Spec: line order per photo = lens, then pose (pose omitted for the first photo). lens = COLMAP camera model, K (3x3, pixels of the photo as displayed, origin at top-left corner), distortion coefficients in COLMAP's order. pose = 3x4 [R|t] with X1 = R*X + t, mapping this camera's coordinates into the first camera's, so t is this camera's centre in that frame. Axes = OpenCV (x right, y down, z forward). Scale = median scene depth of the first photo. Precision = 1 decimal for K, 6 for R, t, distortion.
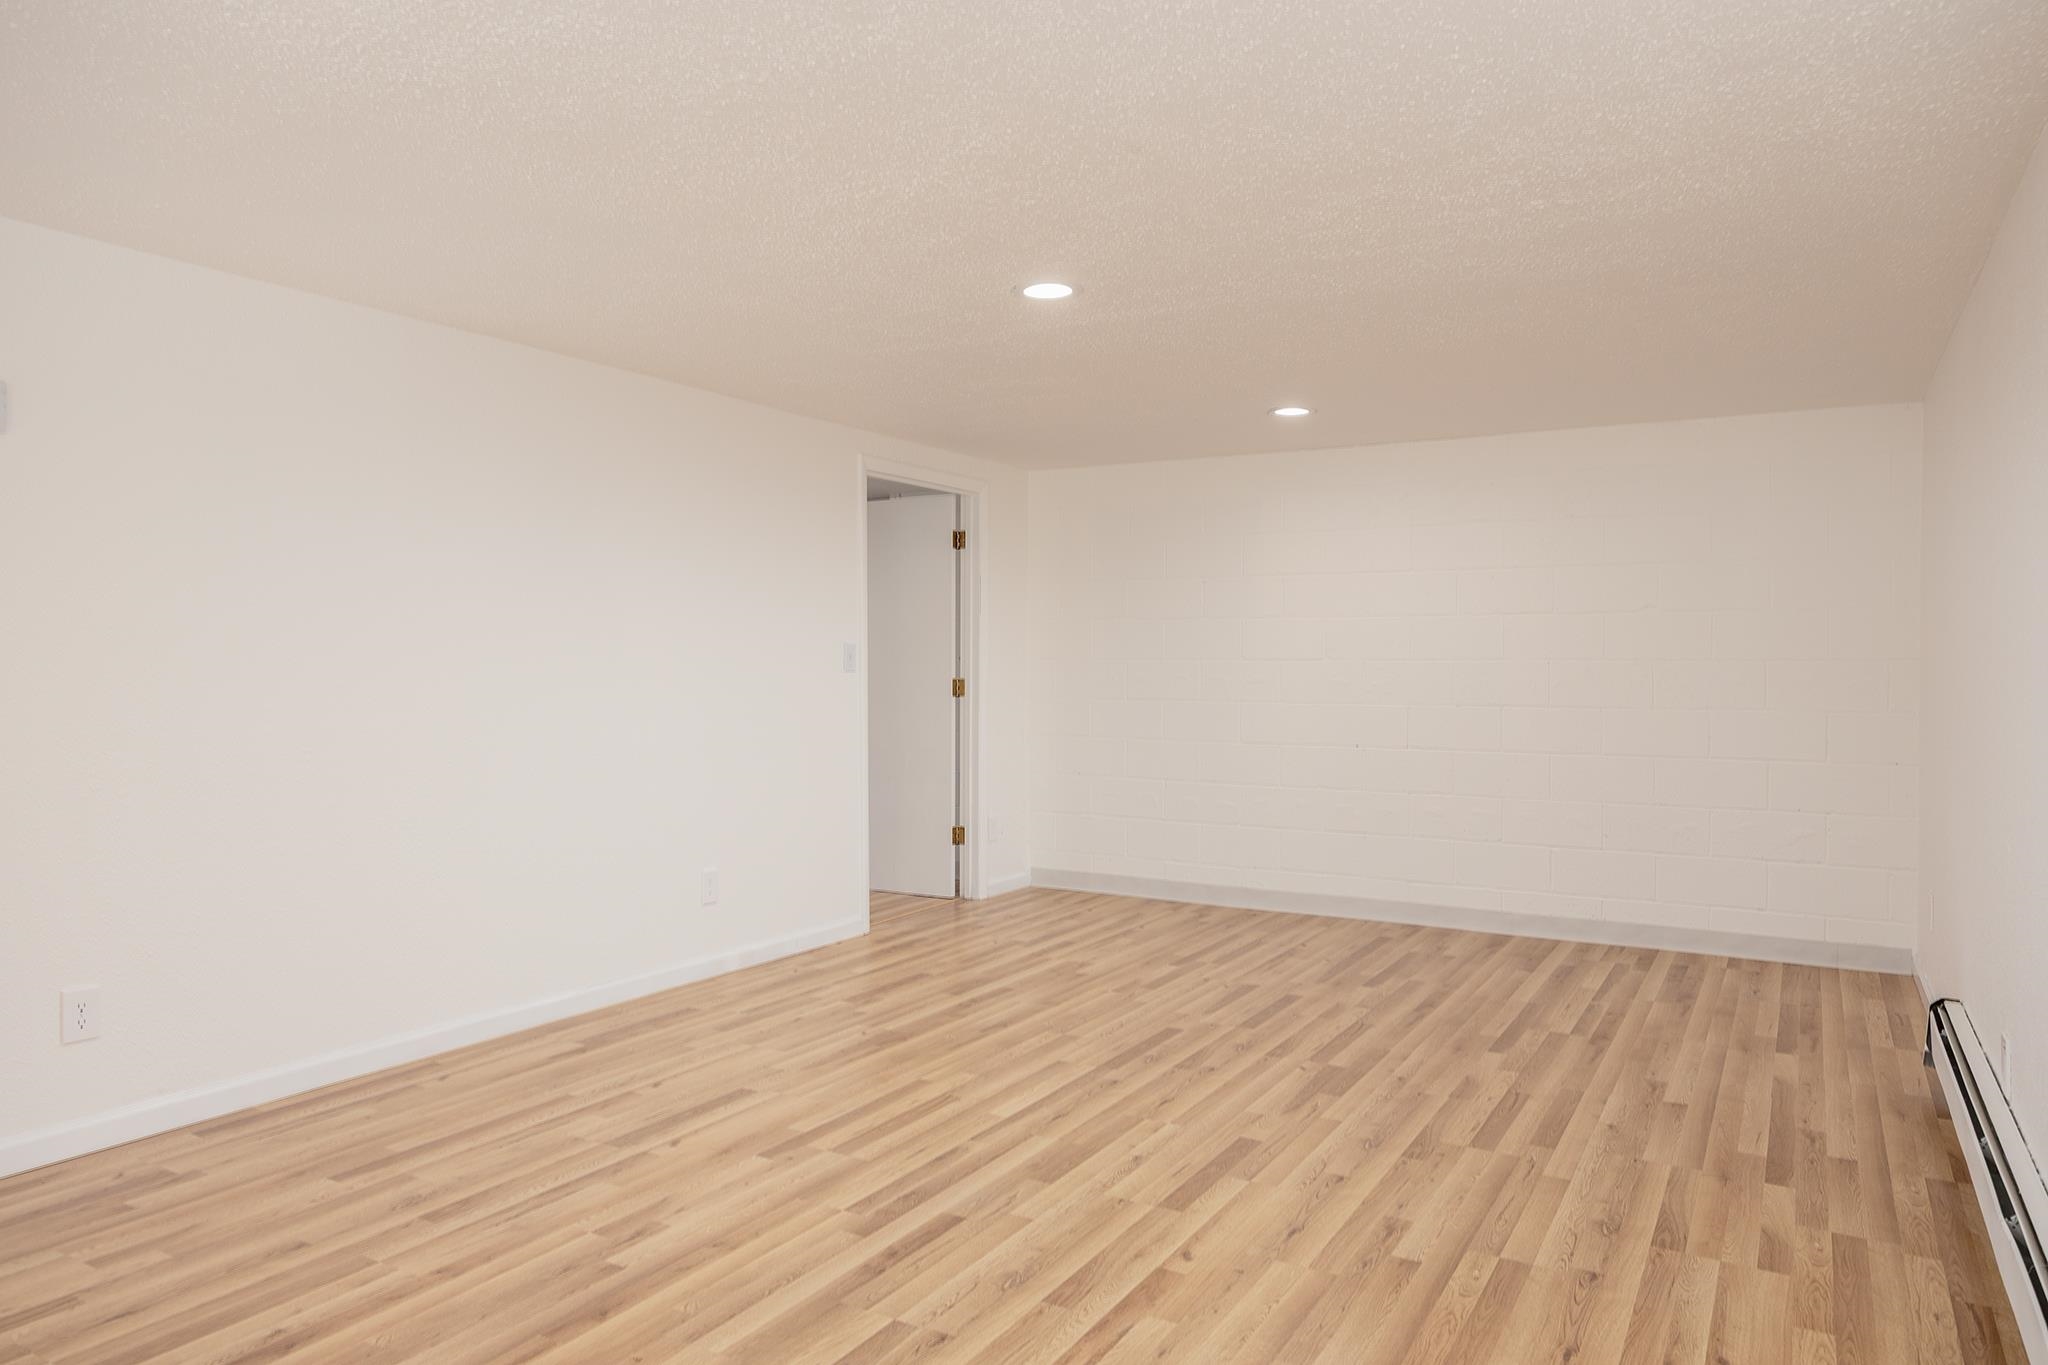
lens RADIAL K [[1328.8, 0, 1023.2], [0, 1328.8, 687.8], [0, 0, 1]] dist [-0.002778, -0.001111]
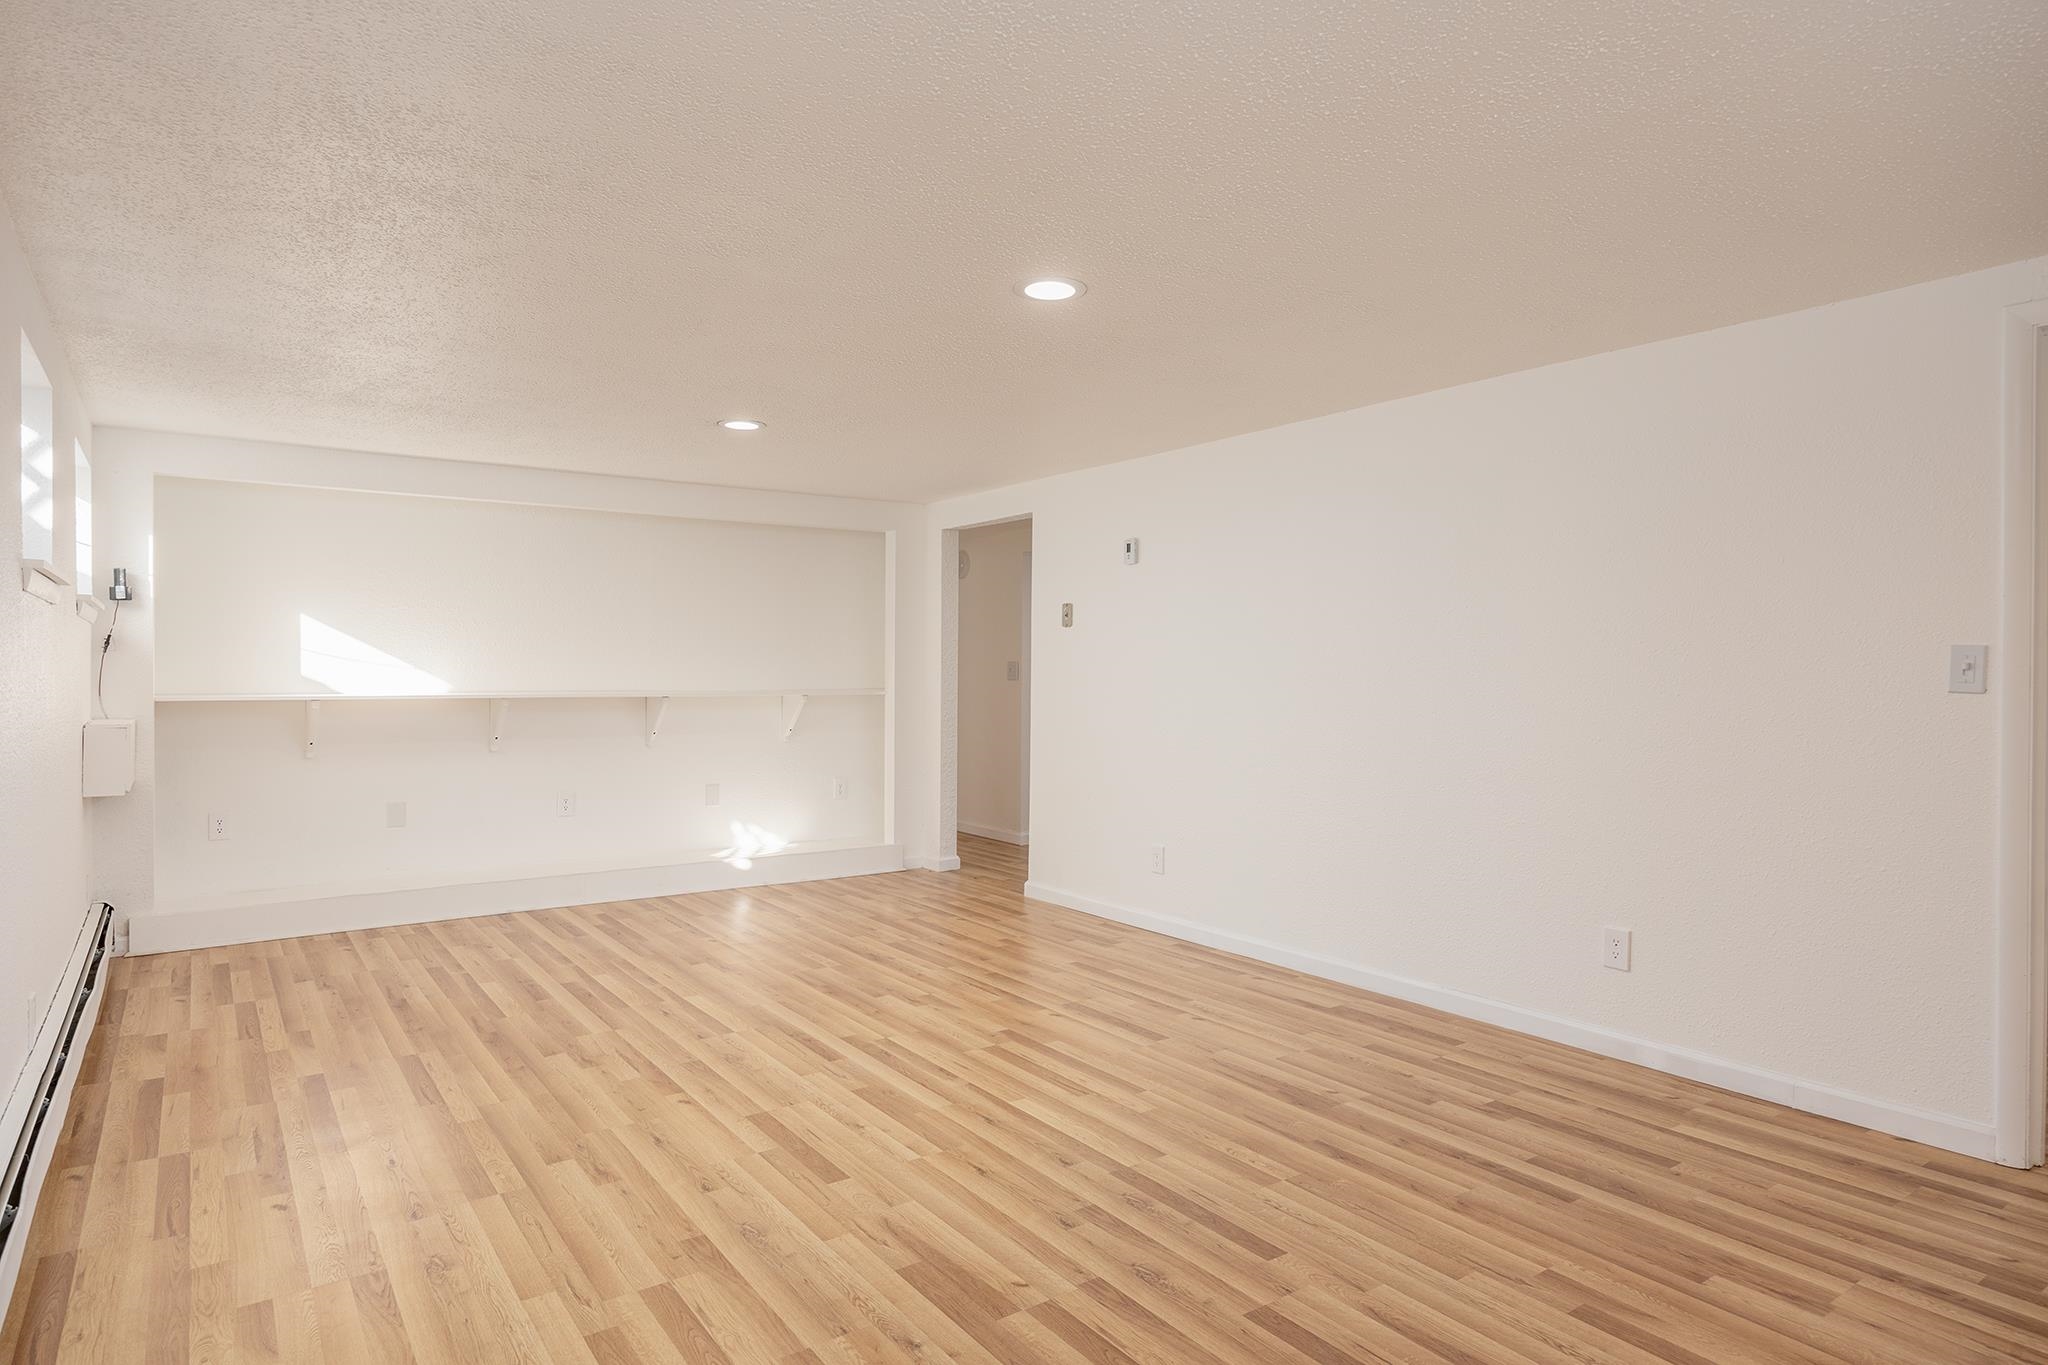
lens RADIAL K [[1154.1, 0, 1022.0], [0, 1154.1, 675.1], [0, 0, 1]] dist [-0.003636, -0.001842]
pose [[-0.403930, -0.001920, -0.914788, 0.900048], [-0.021730, 0.999736, 0.007496, -0.027781], [0.914532, 0.022906, -0.403865, 1.495608]]
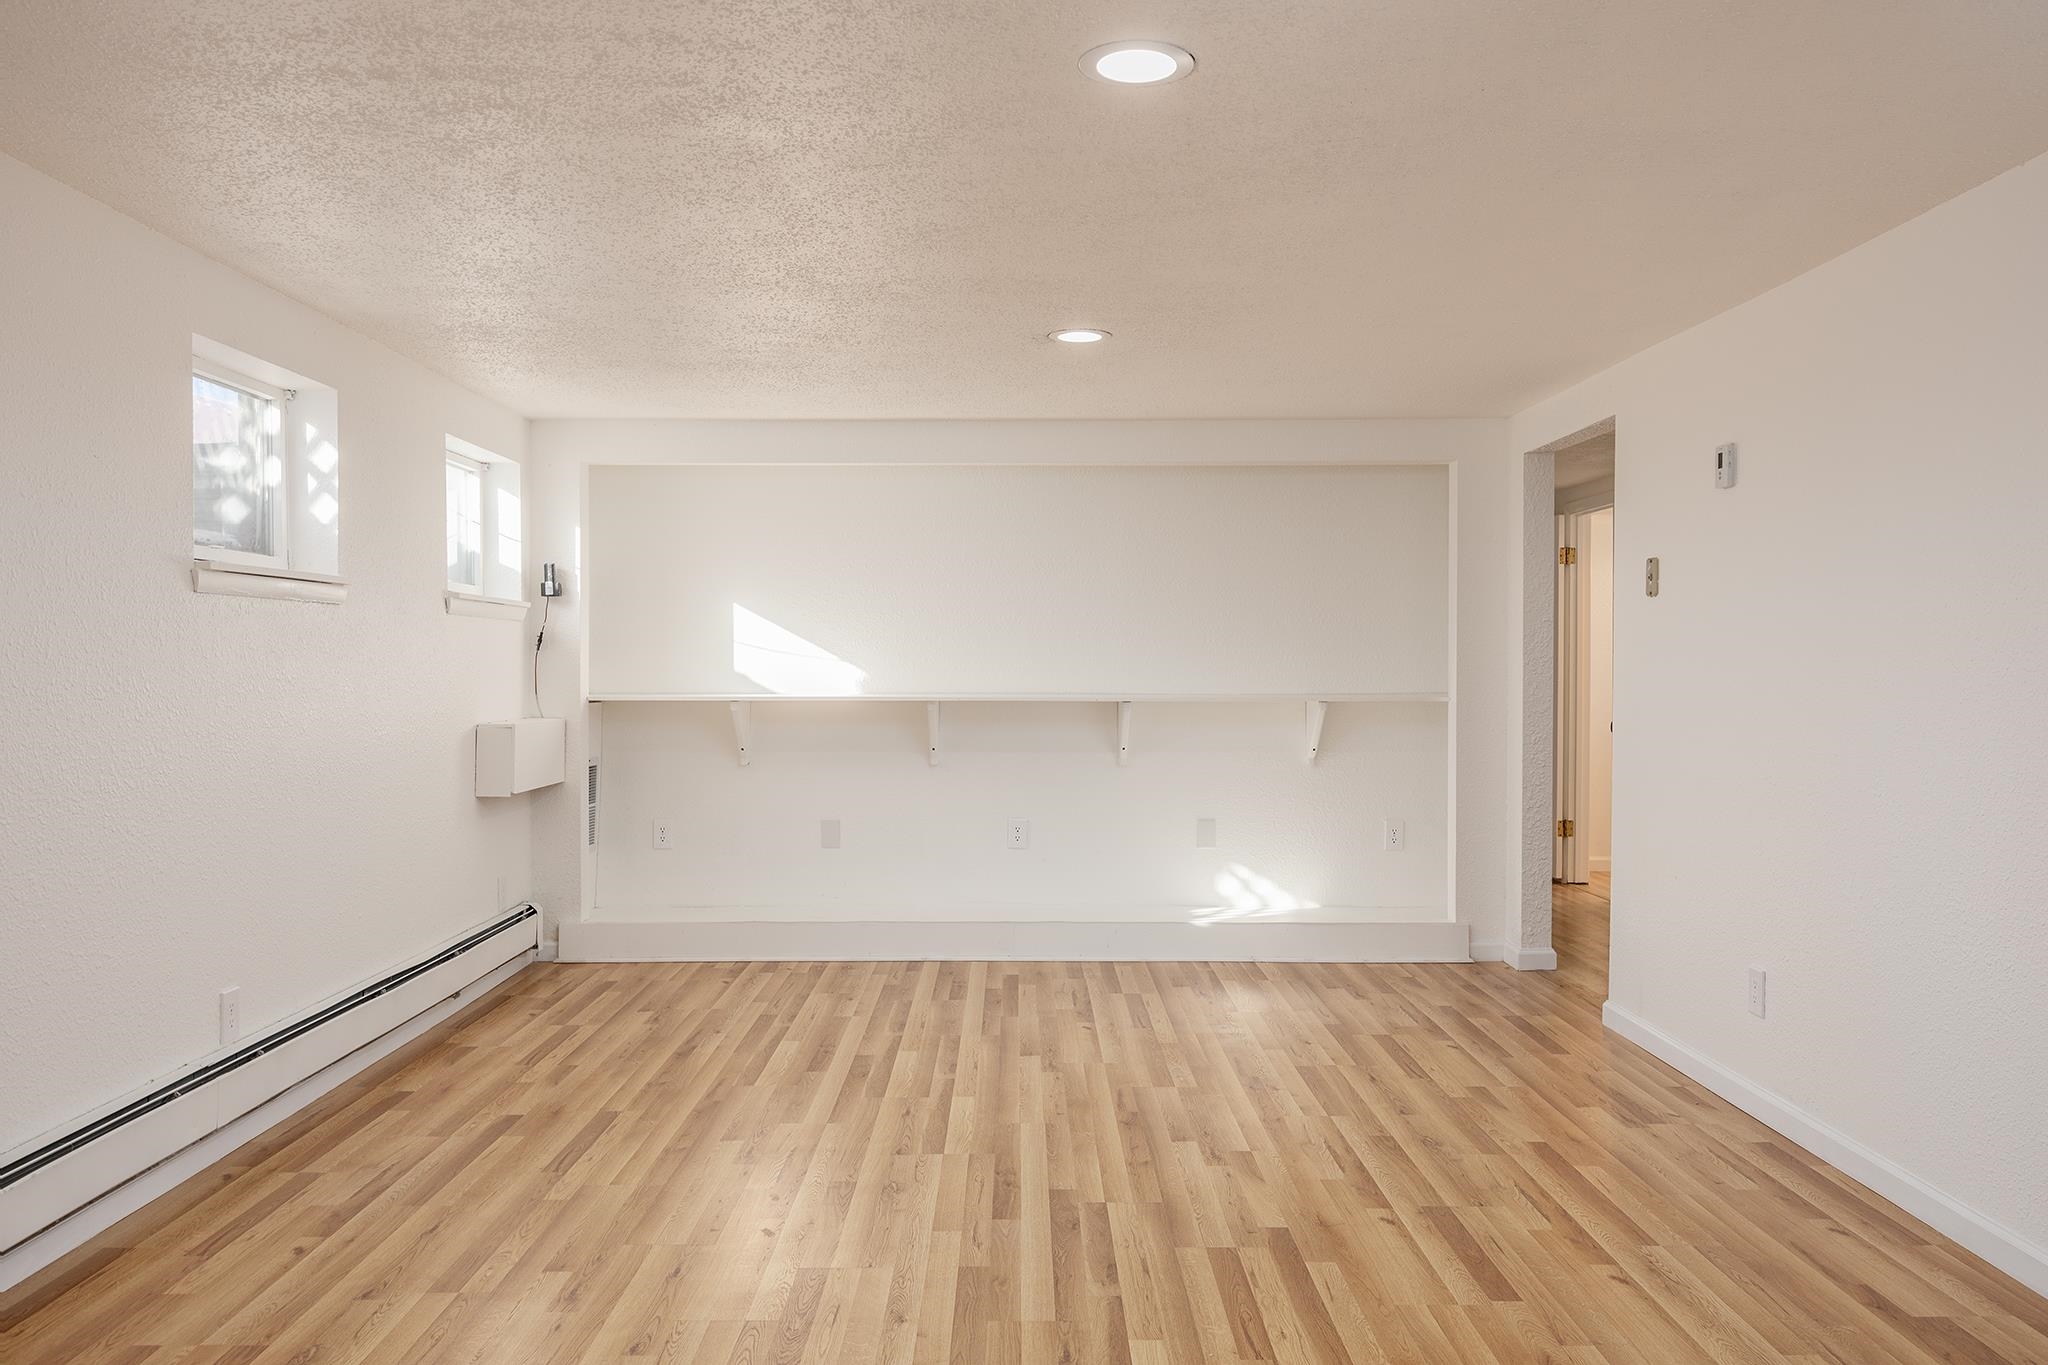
lens RADIAL K [[1513.2, 0, 1034.4], [0, 1513.2, 682.1], [0, 0, 1]] dist [-0.005418, -0.003258]
pose [[-0.856691, 0.002054, -0.515826, 0.469420], [-0.013889, 0.999538, 0.027048, -0.040184], [0.515643, 0.030336, -0.856266, 1.776988]]
